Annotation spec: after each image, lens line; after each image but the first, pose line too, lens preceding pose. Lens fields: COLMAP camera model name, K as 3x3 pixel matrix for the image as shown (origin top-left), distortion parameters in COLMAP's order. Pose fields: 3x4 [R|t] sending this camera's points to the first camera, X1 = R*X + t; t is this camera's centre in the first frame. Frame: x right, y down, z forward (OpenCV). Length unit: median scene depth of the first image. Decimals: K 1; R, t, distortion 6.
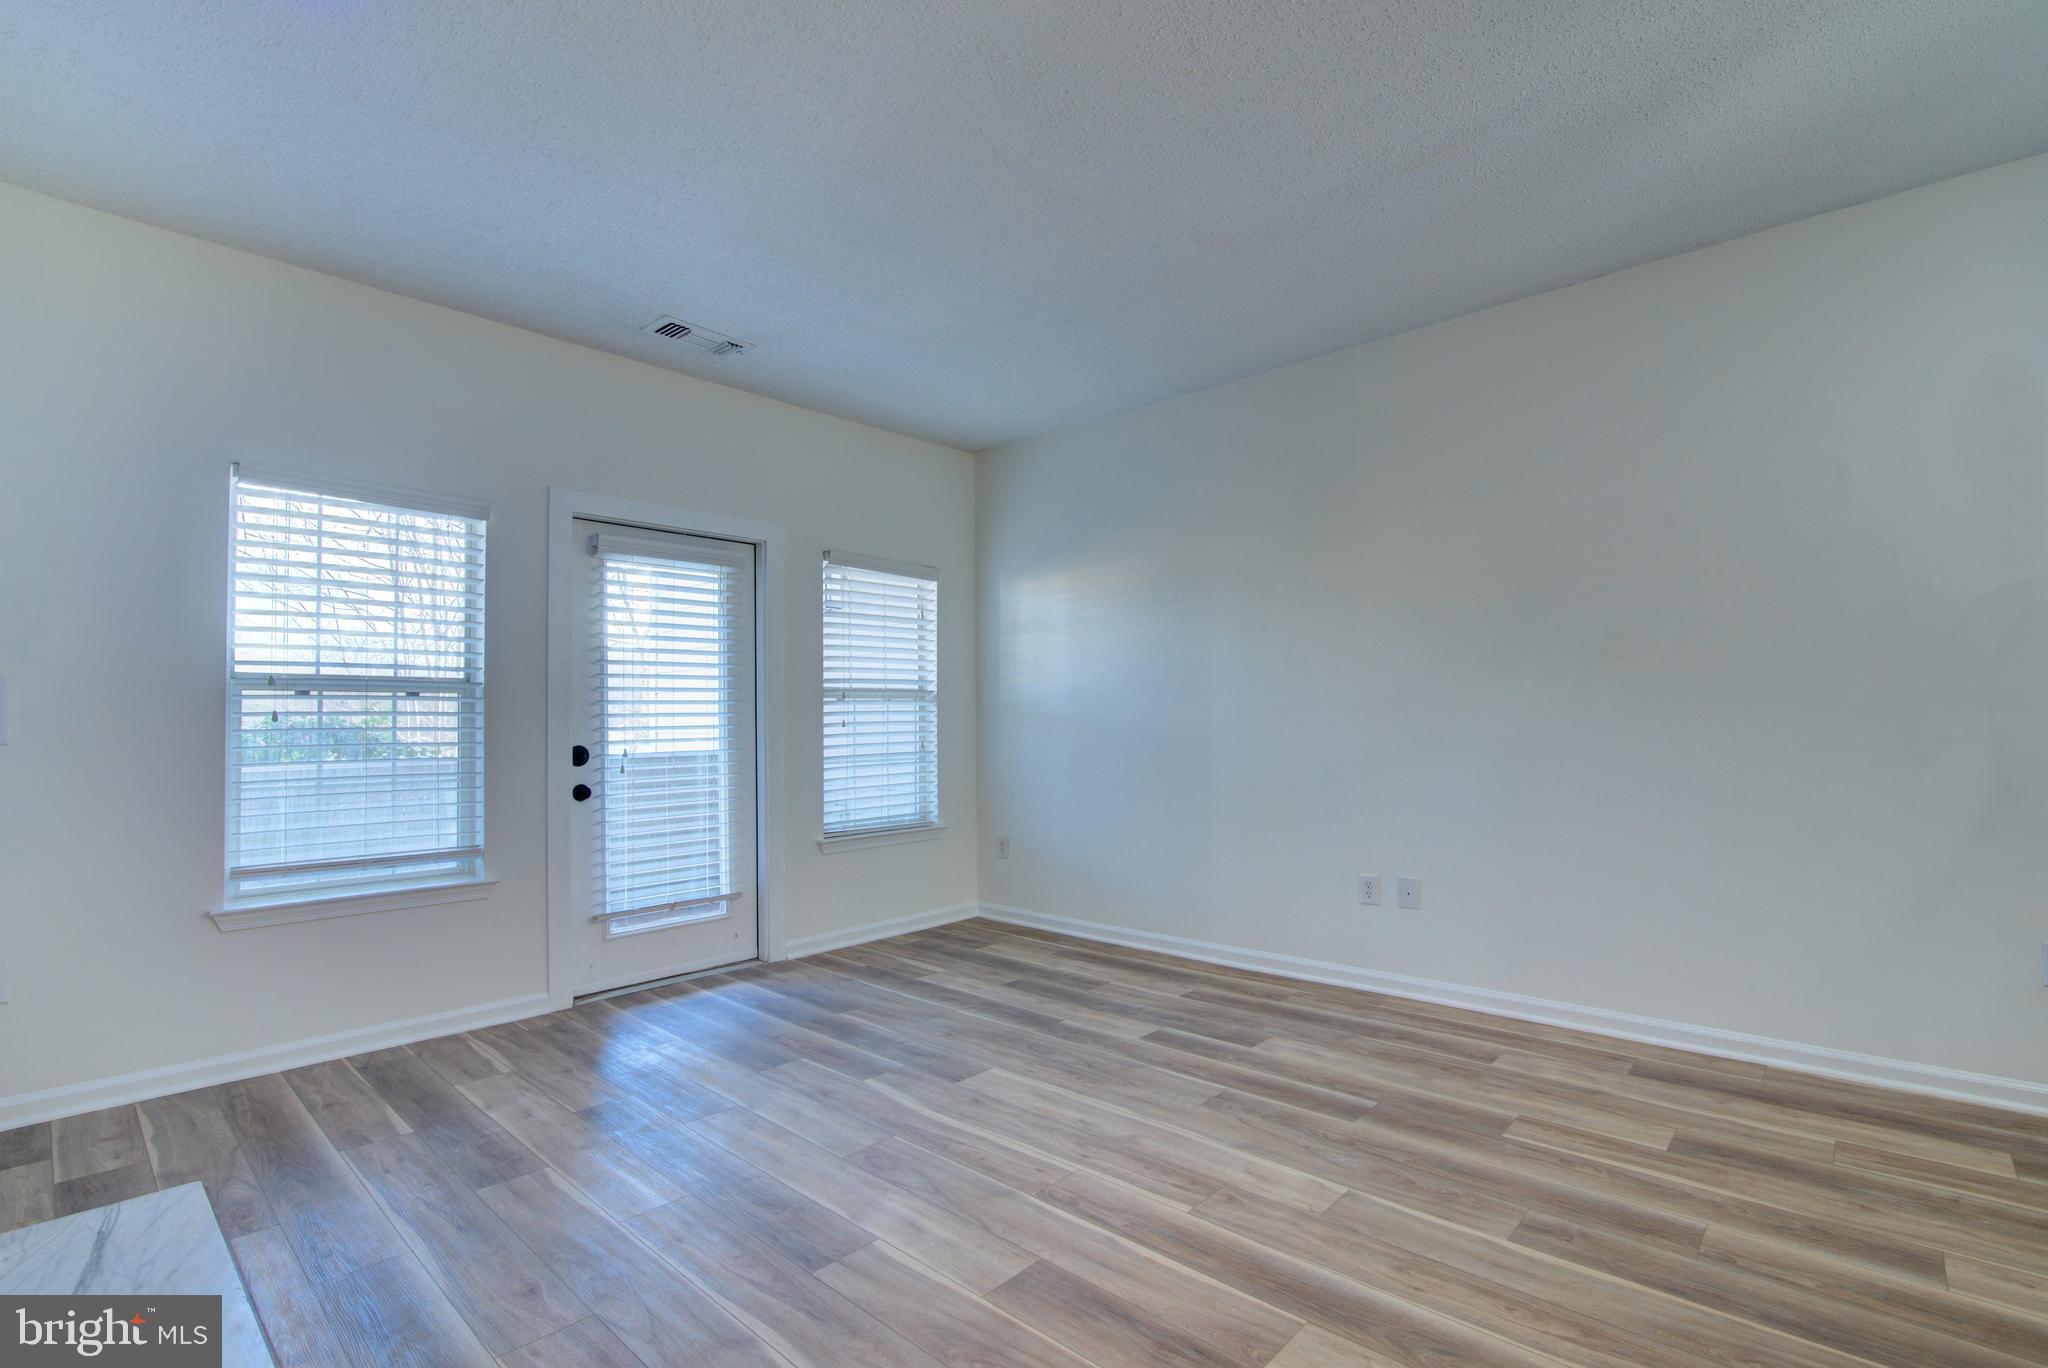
lens RADIAL K [[930.9, 0, 1025.9], [0, 930.9, 694.1], [0, 0, 1]] dist [-0.019912, 0.000831]
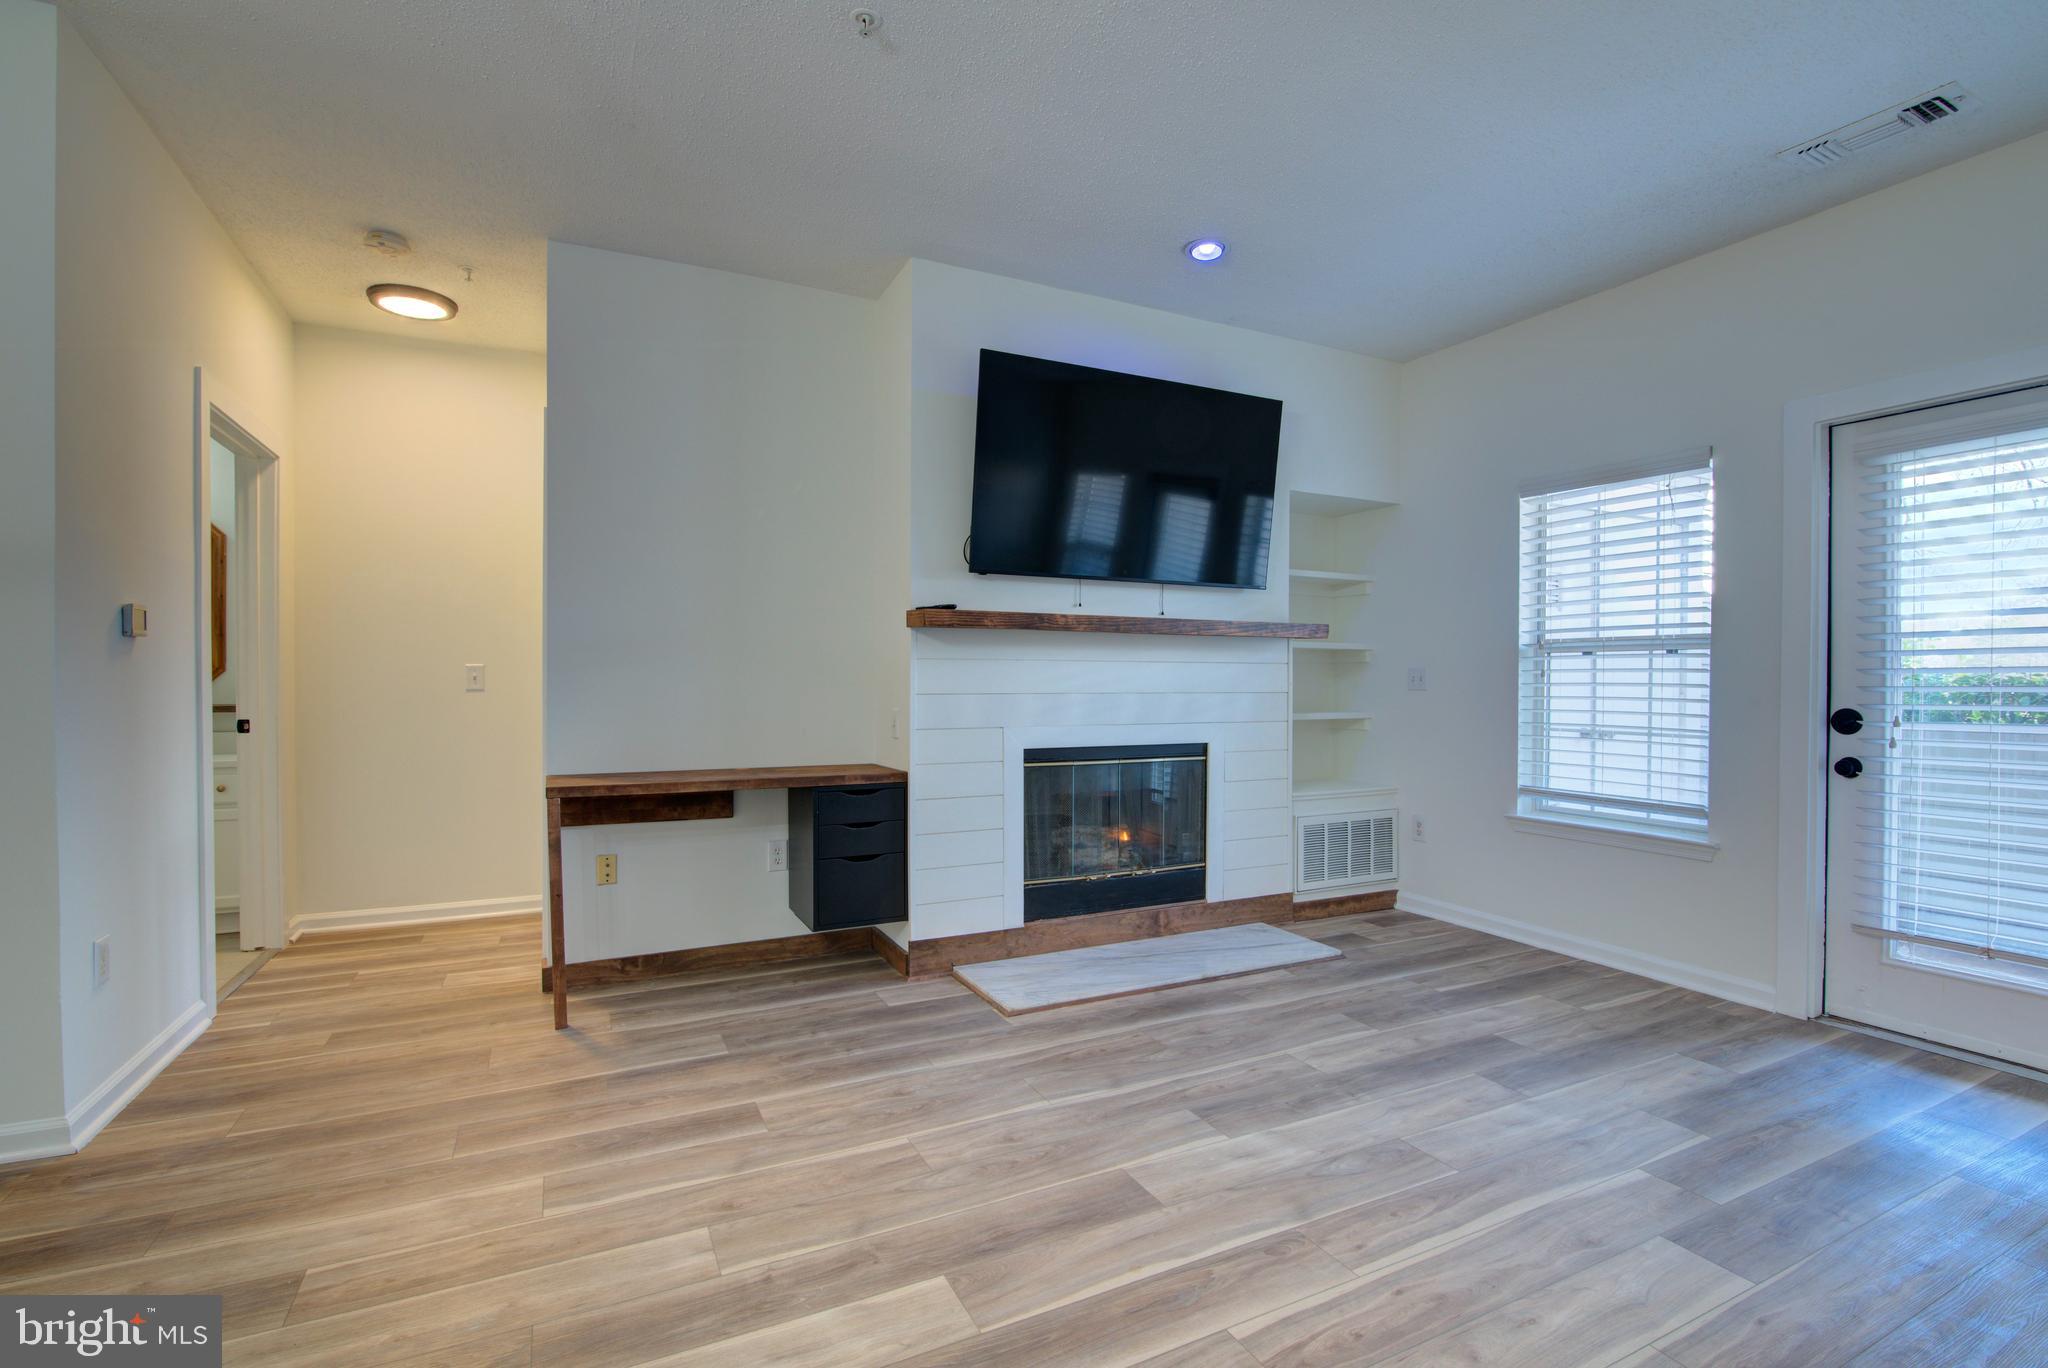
lens RADIAL K [[930.9, 0, 1025.9], [0, 930.9, 694.1], [0, 0, 1]] dist [-0.019912, 0.000831]
pose [[-0.354719, 0.021175, -0.934733, 0.582621], [0.025575, 0.999589, 0.012939, 0.016713], [0.934623, -0.019317, -0.355115, 0.706972]]
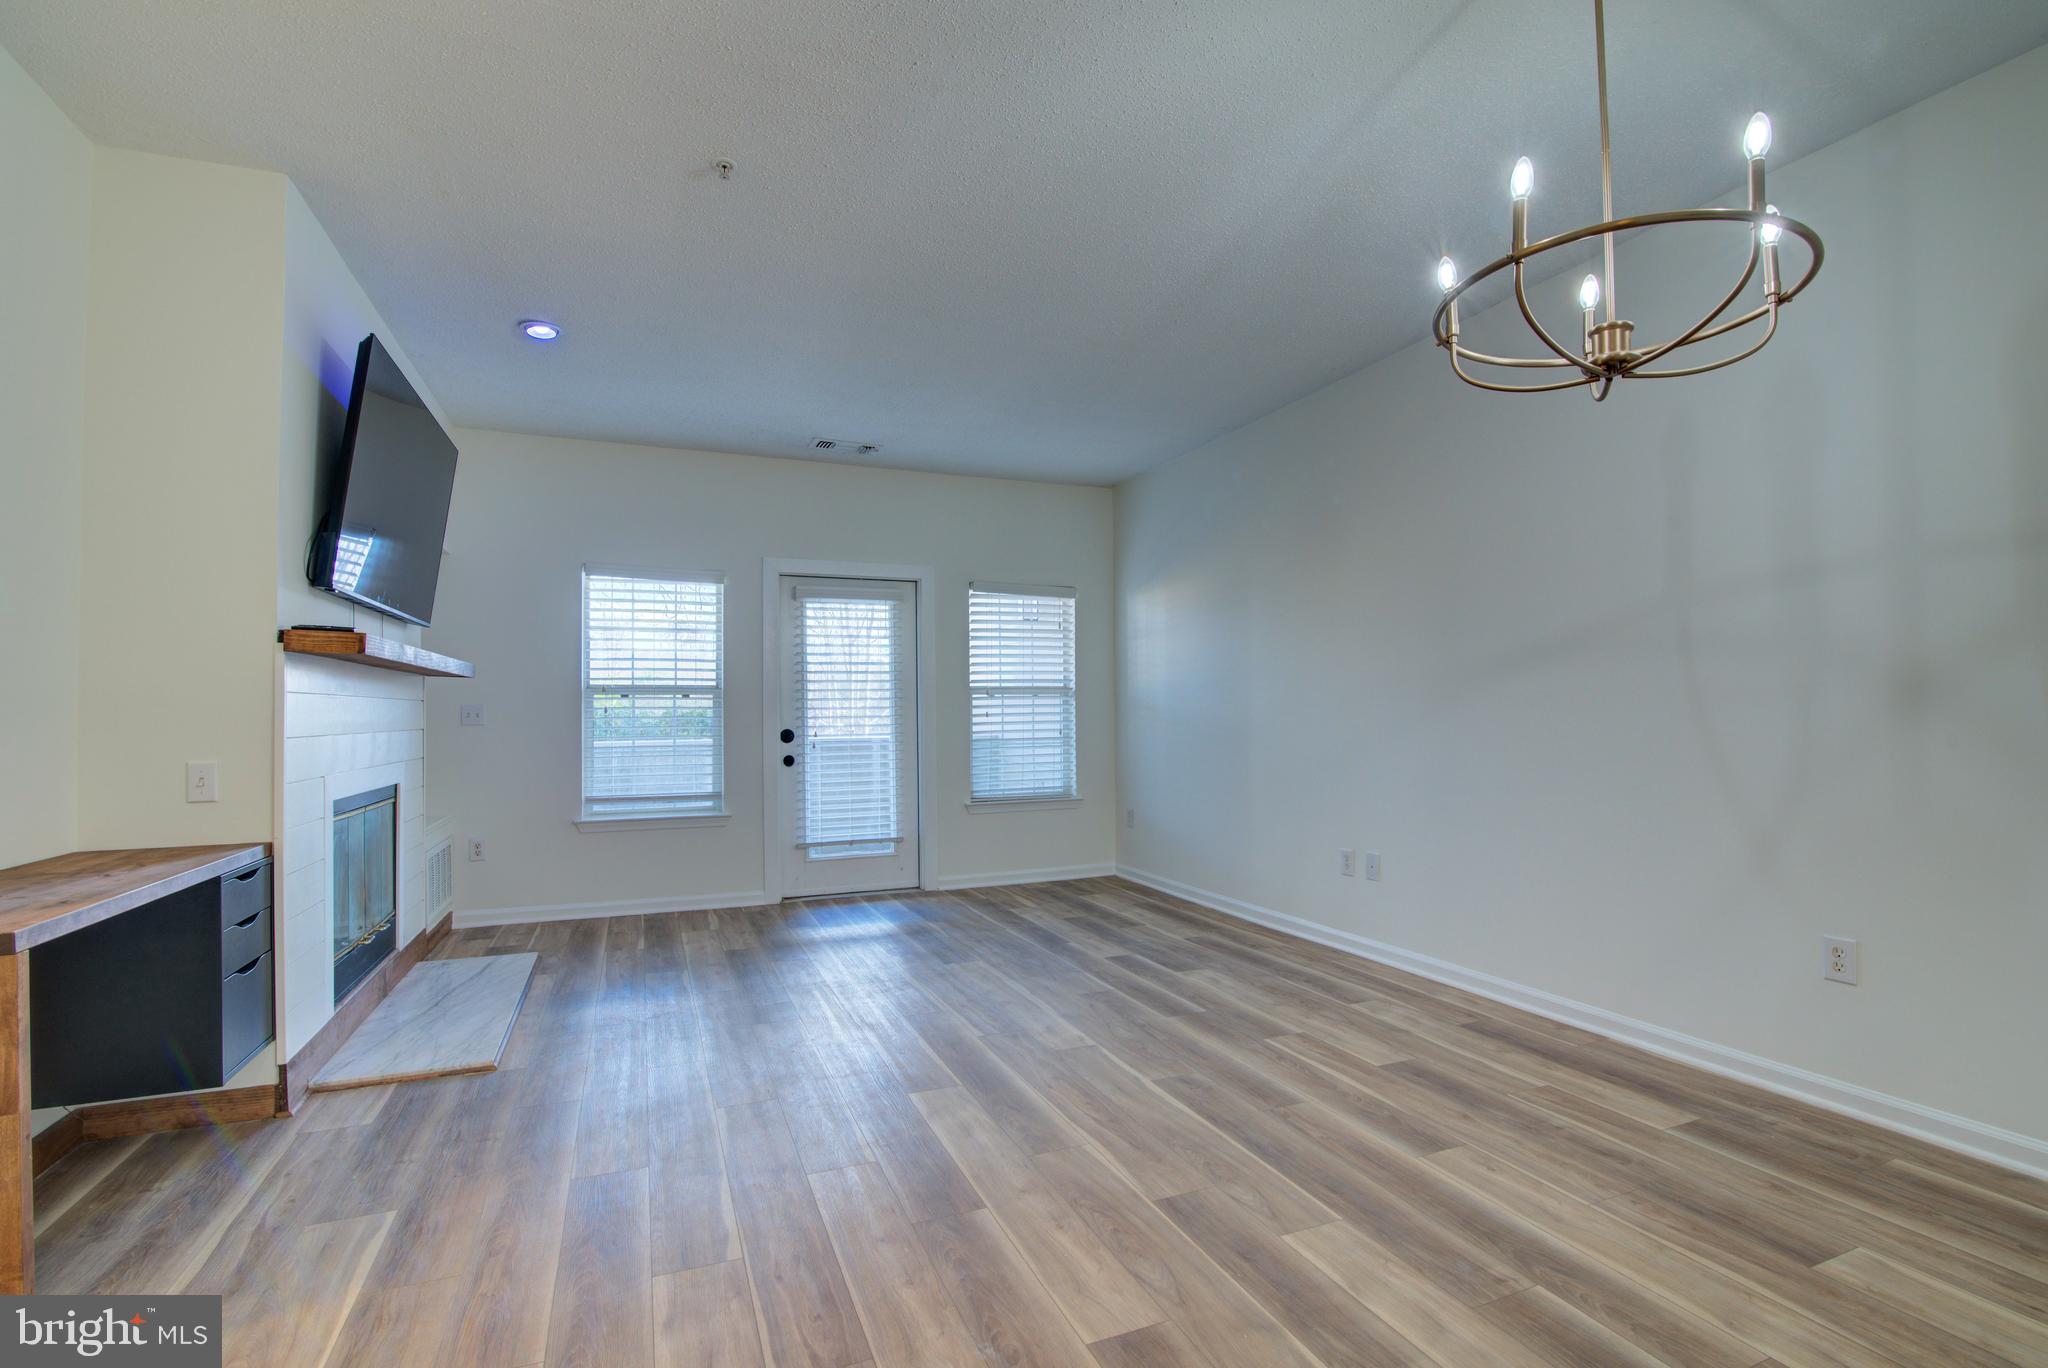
lens RADIAL K [[934.0, 0, 1026.4], [0, 934.0, 697.1], [0, 0, 1]] dist [-0.019567, 0.000147]
pose [[0.907208, -0.005509, -0.420645, 0.563679], [0.011498, 0.999865, 0.011703, -0.010004], [0.420524, -0.015454, 0.907150, -0.220293]]
